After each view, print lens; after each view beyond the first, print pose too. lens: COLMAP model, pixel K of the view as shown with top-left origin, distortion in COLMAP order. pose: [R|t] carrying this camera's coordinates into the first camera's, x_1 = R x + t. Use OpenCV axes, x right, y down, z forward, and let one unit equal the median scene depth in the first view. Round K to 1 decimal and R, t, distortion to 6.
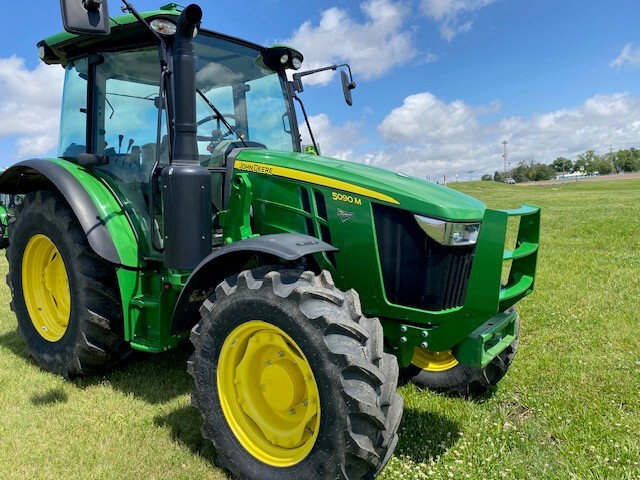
lens RADIAL K [[501.6, 0, 315.4], [0, 501.6, 239.4], [0, 0, 1]] dist [0.052748, -0.056445]
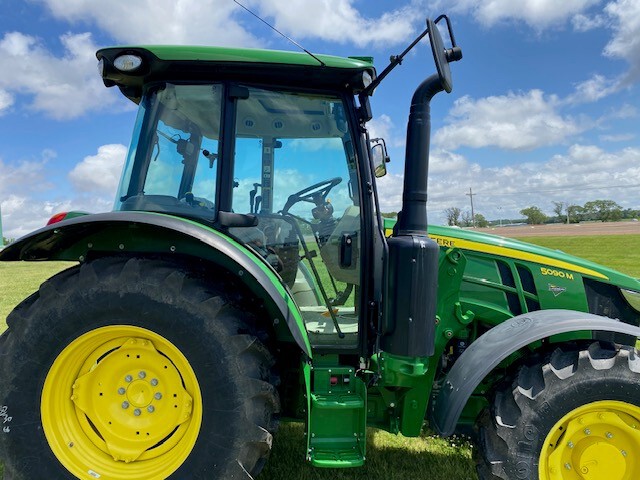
lens RADIAL K [[490.2, 0, 326.2], [0, 490.2, 241.8], [0, 0, 1]] dist [0.016927, 0.003369]
pose [[0.799785, 0.029160, 0.599578, -0.962872], [0.031673, 0.995378, -0.090659, -0.067986], [-0.599450, 0.091498, 0.795165, 0.434486]]
